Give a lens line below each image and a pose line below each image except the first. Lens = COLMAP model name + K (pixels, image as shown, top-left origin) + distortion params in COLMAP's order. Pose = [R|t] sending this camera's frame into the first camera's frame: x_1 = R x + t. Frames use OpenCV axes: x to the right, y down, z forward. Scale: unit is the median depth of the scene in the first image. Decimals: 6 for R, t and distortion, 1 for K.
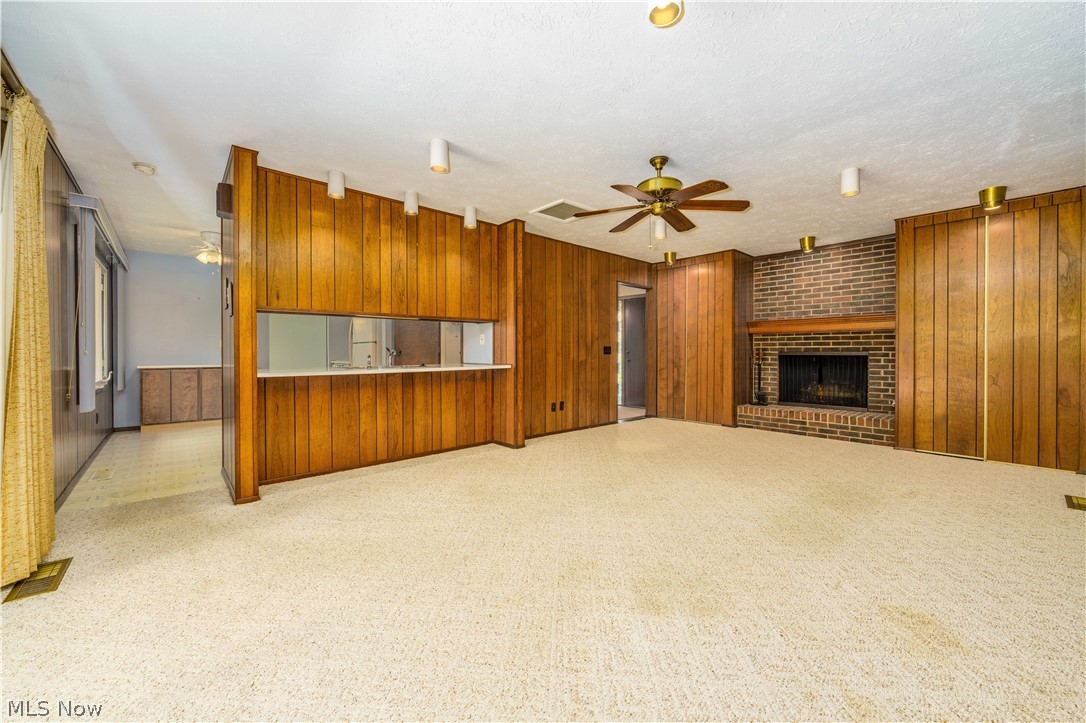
lens RADIAL K [[419.9, 0, 544.0], [0, 419.9, 356.6], [0, 0, 1]] dist [-0.022717, -0.000120]
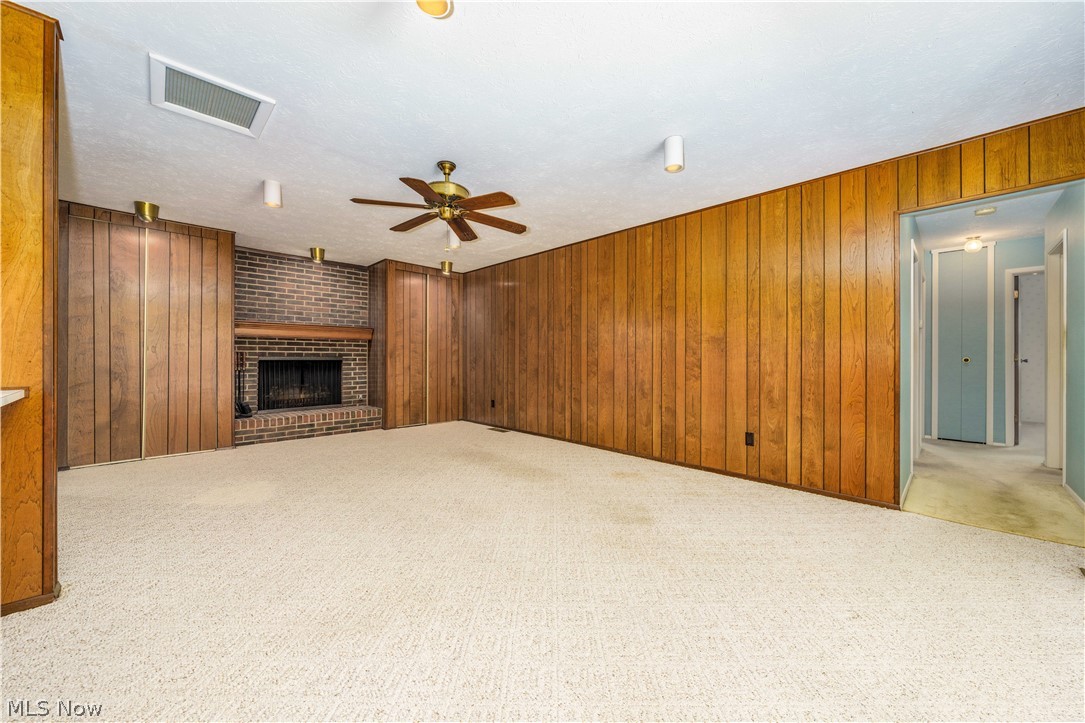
lens RADIAL K [[396.5, 0, 543.1], [0, 396.5, 360.7], [0, 0, 1]] dist [0.002620, 0.000058]
pose [[-0.053815, -0.006032, 0.998533, -0.387856], [0.005331, 0.999966, 0.006328, -0.004972], [-0.998537, 0.005663, -0.053781, 0.465410]]
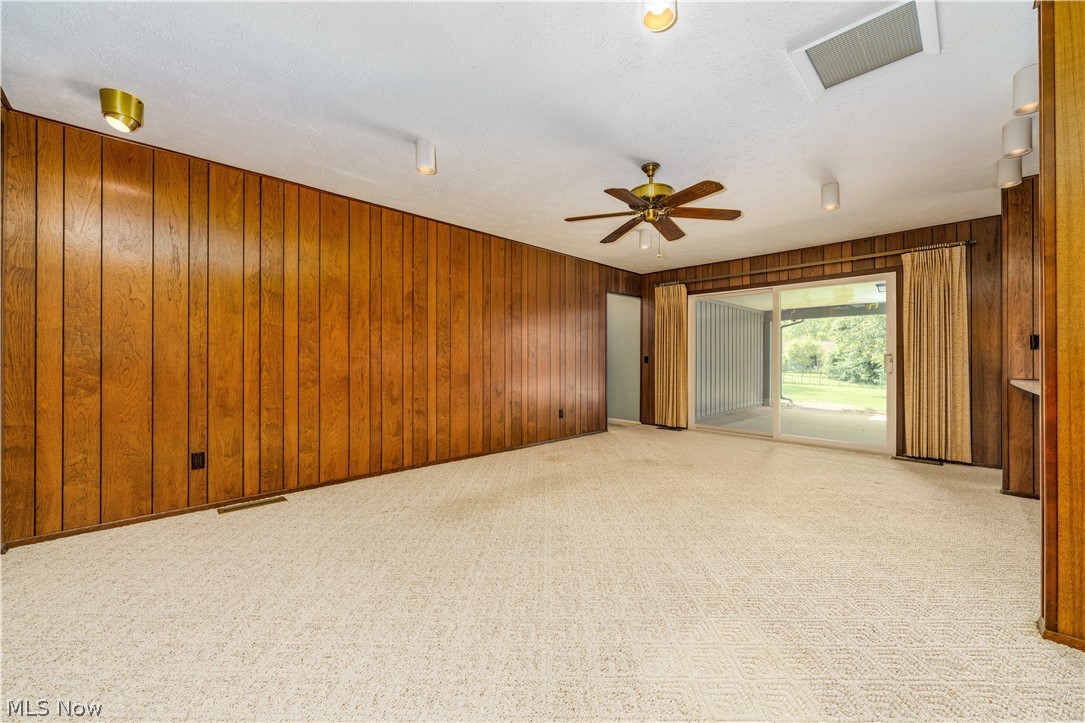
lens RADIAL K [[419.5, 0, 543.4], [0, 419.5, 360.0], [0, 0, 1]] dist [-0.022717, -0.000120]
pose [[-0.998540, -0.000245, -0.054021, 0.332185], [-0.000624, 0.999975, 0.007001, -0.010829], [0.054018, 0.007024, -0.998515, 1.119243]]
